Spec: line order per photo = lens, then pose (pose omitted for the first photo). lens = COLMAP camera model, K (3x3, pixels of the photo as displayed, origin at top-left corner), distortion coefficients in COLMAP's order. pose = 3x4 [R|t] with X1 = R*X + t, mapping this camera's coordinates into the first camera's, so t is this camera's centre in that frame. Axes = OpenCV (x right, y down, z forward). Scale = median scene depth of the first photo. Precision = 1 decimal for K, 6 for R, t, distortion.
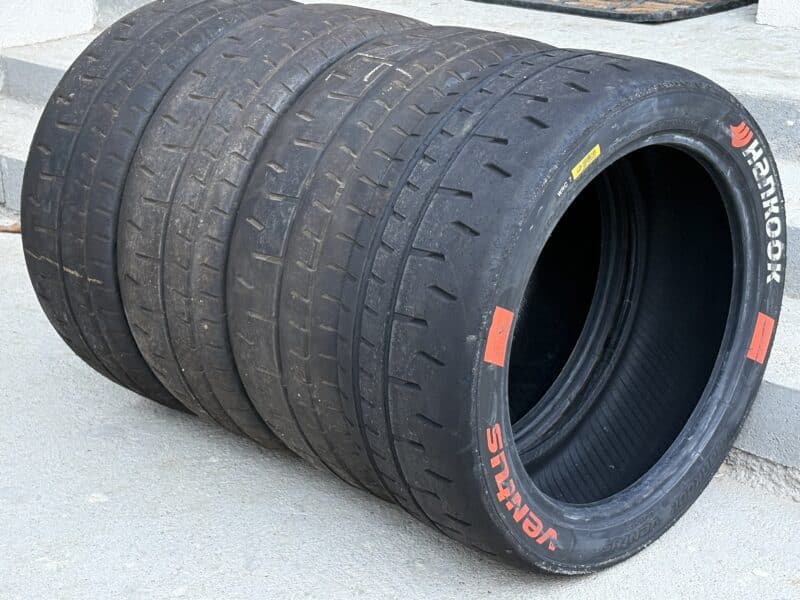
lens RADIAL K [[1585.5, 0, 402.9], [0, 1585.5, 302.3], [0, 0, 1]] dist [0.203261, 0.000000]
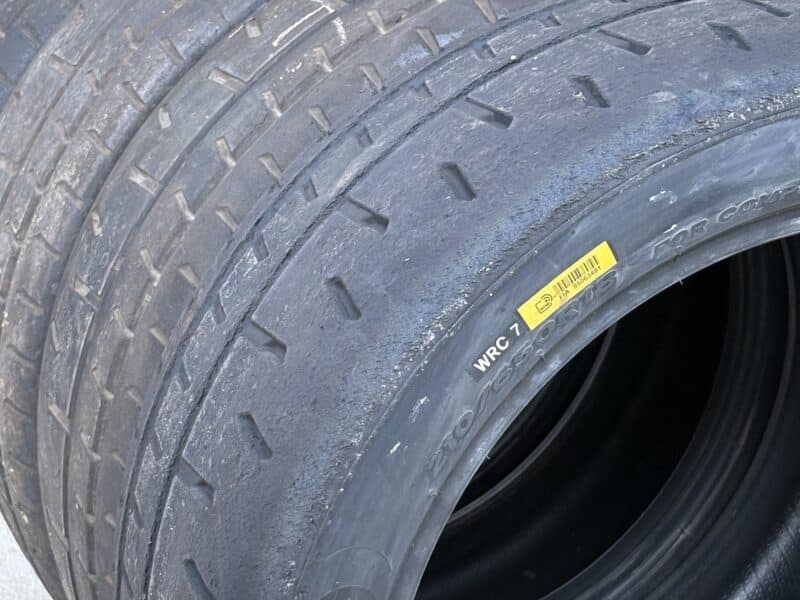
lens RADIAL K [[2106.7, 0, 400.0], [0, 2106.7, 299.7], [0, 0, 1]] dist [0.158839, 0.000000]
pose [[0.922147, 0.060130, -0.382139, 0.272843], [-0.042493, 0.997613, 0.054437, -0.109302], [0.384500, -0.033960, 0.922500, 0.483949]]
